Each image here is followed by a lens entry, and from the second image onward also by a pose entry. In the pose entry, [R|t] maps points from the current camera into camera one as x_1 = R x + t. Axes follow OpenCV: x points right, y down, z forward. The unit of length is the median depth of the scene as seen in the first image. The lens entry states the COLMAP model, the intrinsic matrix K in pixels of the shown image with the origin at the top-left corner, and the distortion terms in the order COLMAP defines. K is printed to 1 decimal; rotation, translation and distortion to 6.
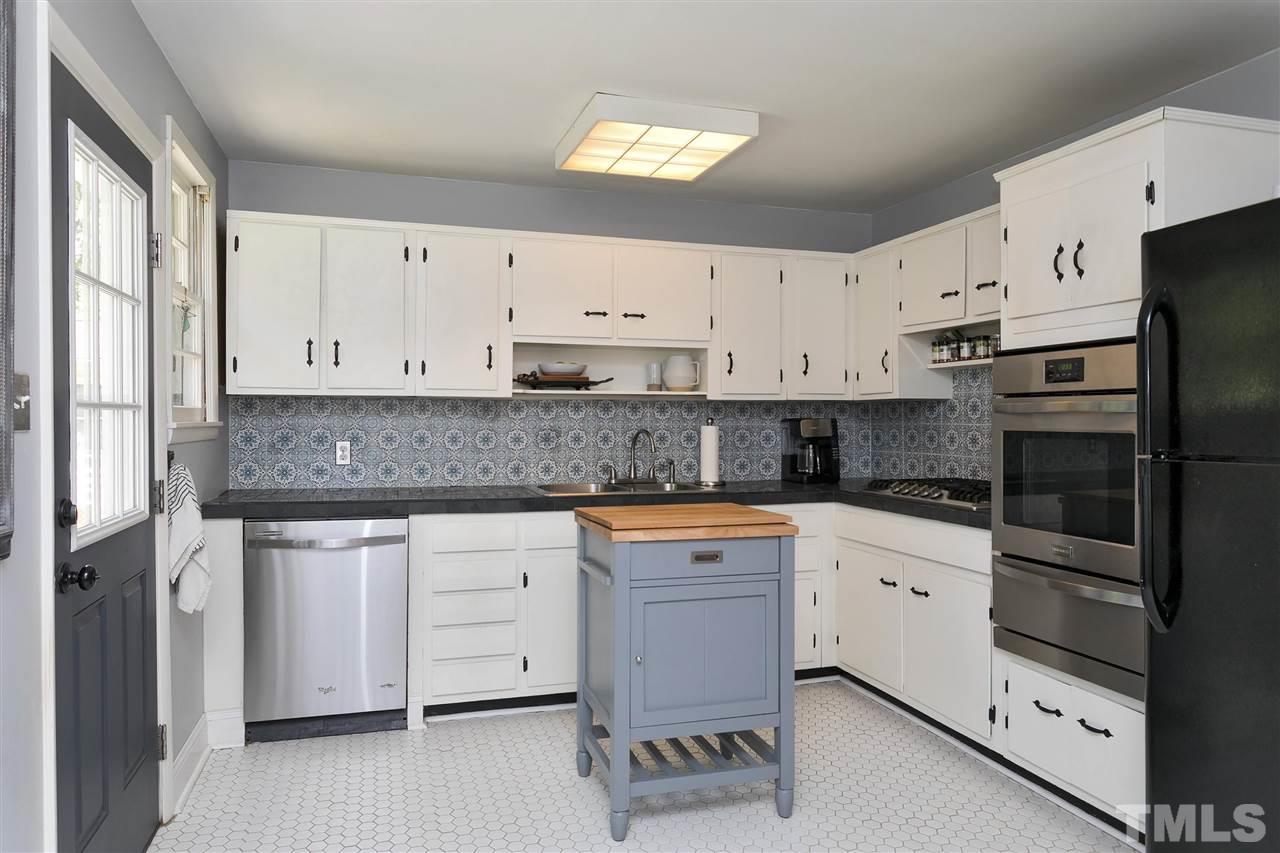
lens RADIAL K [[819.6, 0, 614.2], [0, 819.6, 418.6], [0, 0, 1]] dist [-0.004571, 0.002162]
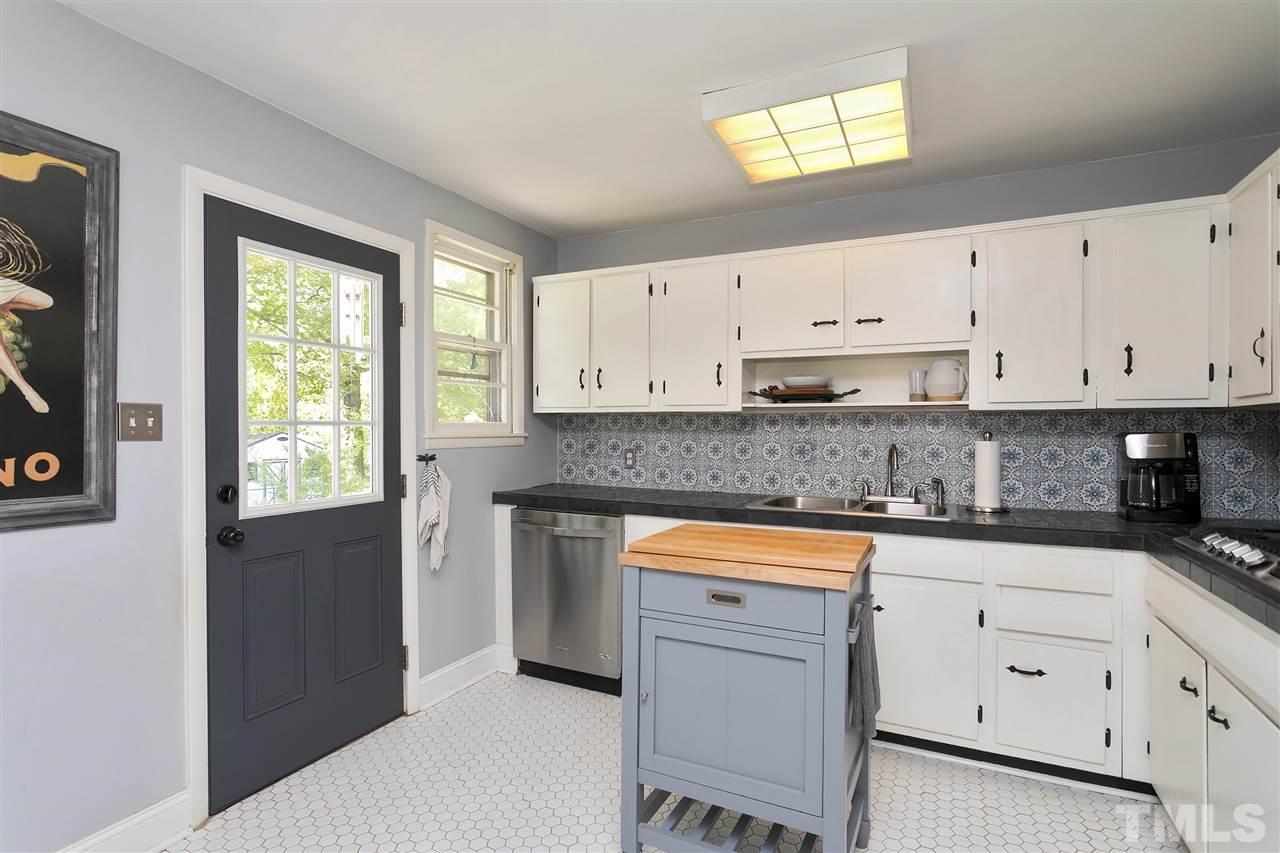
lens RADIAL K [[632.5, 0, 630.1], [0, 632.5, 428.5], [0, 0, 1]] dist [-0.002484, 0.000563]
pose [[0.731519, 0.001376, -0.681819, 0.311604], [-0.001785, 0.999998, 0.000104, -0.003717], [0.681818, 0.001141, 0.731521, 0.292870]]
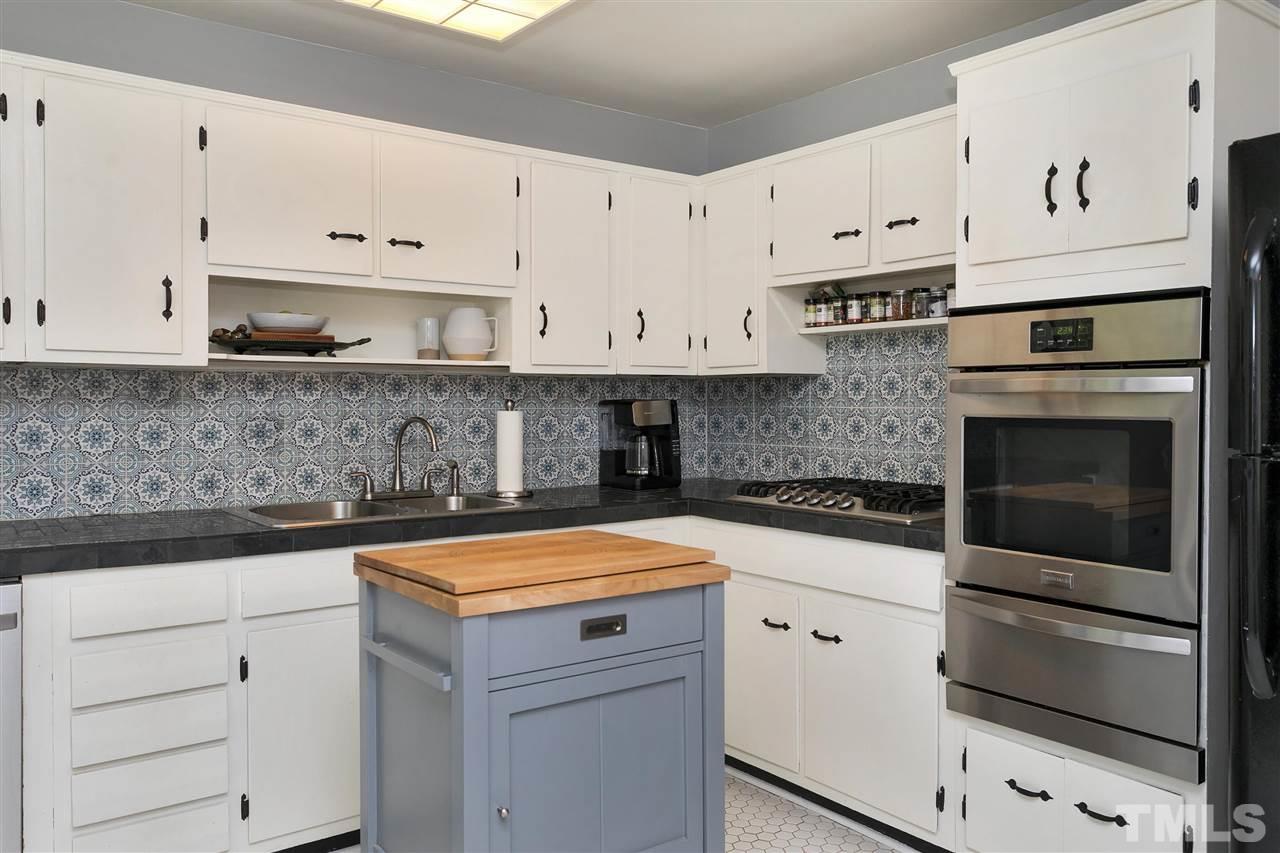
lens RADIAL K [[992.8, 0, 637.4], [0, 992.8, 422.0], [0, 0, 1]] dist [0.001531, 0.009049]
pose [[0.938656, -0.009396, 0.344726, -0.076262], [0.001332, 0.999720, 0.023620, -0.001681], [-0.344851, -0.021712, 0.938406, 0.189202]]
